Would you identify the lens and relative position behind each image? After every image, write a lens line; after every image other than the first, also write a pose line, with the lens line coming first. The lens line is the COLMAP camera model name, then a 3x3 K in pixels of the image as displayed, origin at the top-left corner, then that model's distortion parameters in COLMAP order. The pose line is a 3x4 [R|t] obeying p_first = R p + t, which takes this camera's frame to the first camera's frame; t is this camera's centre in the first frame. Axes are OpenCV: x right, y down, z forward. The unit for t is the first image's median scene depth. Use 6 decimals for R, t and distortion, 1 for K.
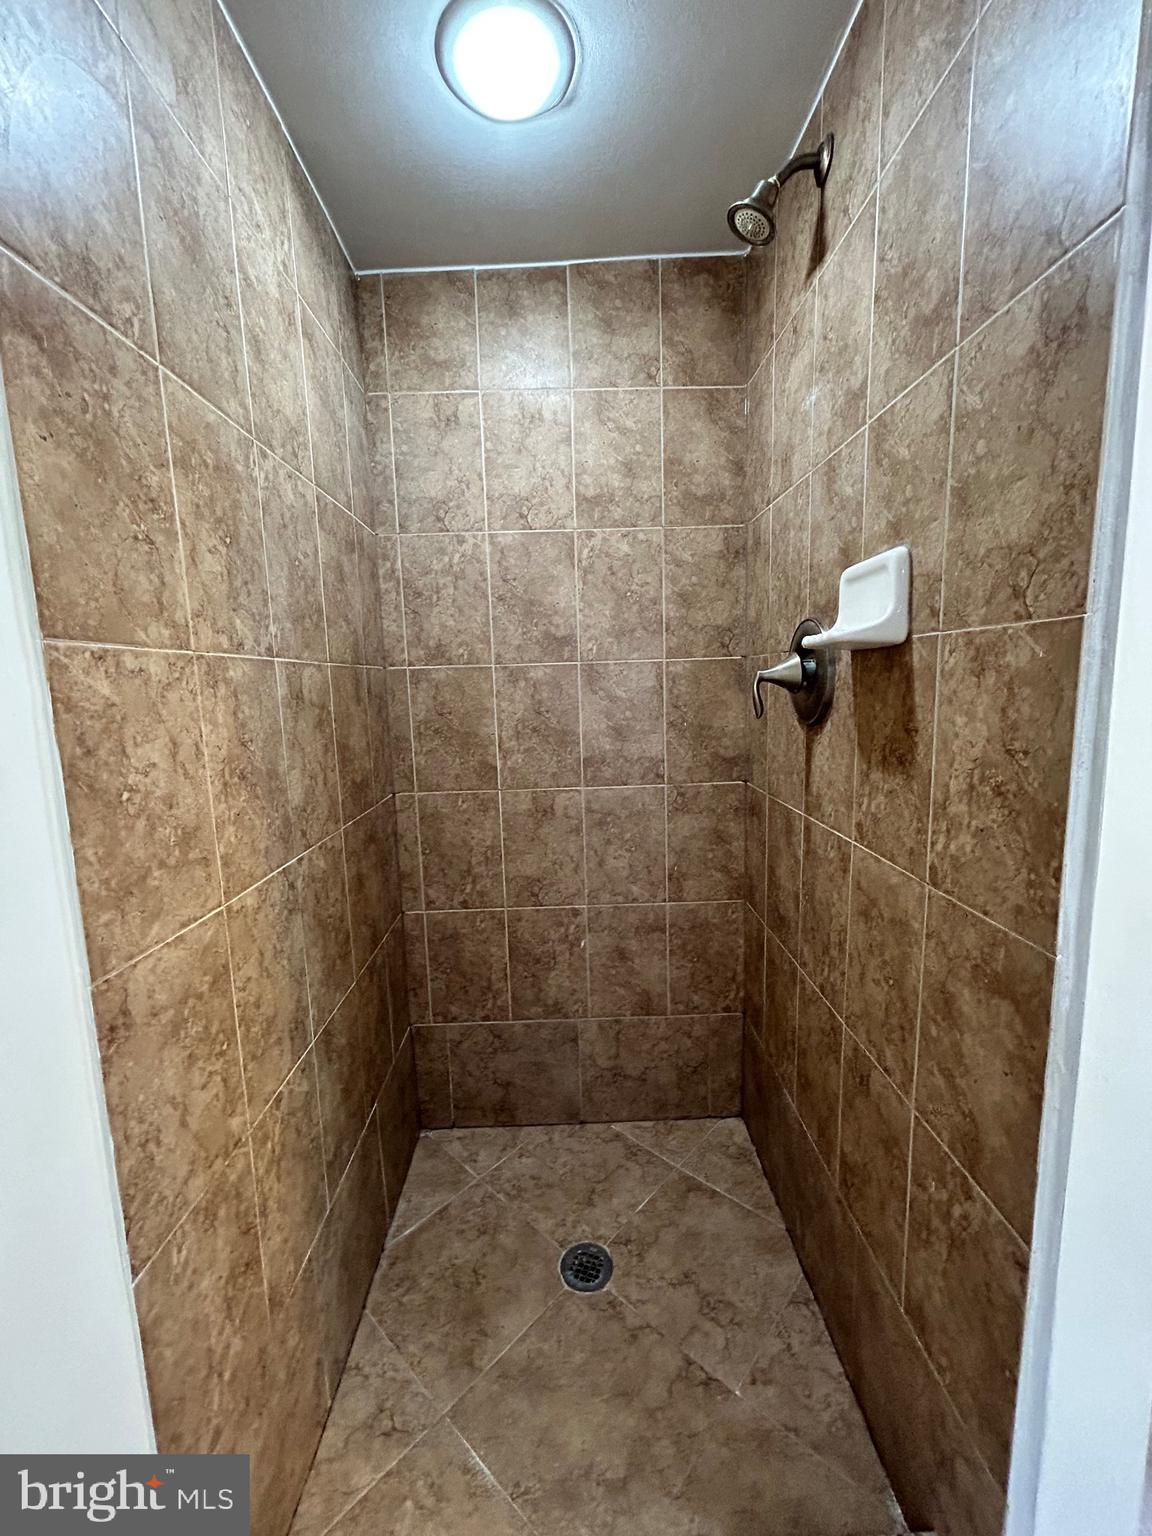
lens RADIAL K [[619.4, 0, 575.8], [0, 619.4, 770.8], [0, 0, 1]] dist [-0.000229, 0.000677]
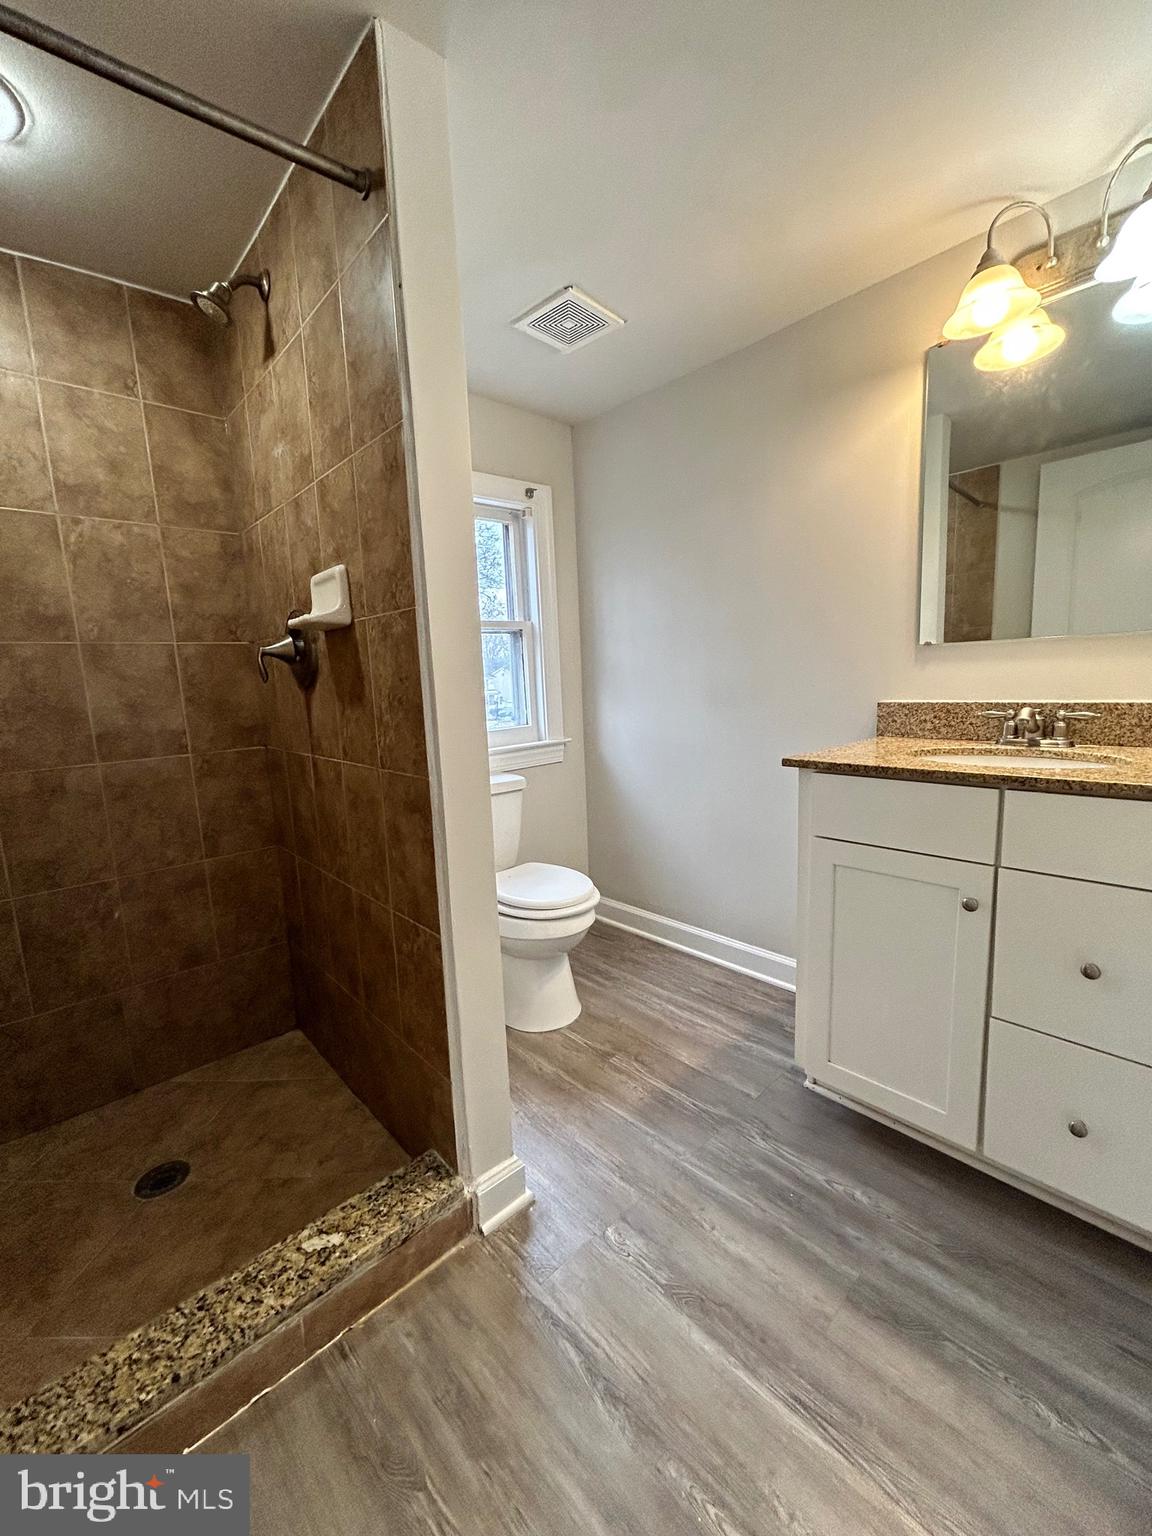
lens RADIAL K [[619.4, 0, 575.8], [0, 619.4, 770.8], [0, 0, 1]] dist [-0.000229, 0.000677]
pose [[0.753079, -0.099669, 0.650337, -0.067531], [0.112330, 0.993424, 0.022174, 0.116596], [-0.648270, 0.056354, 0.759322, -0.337600]]
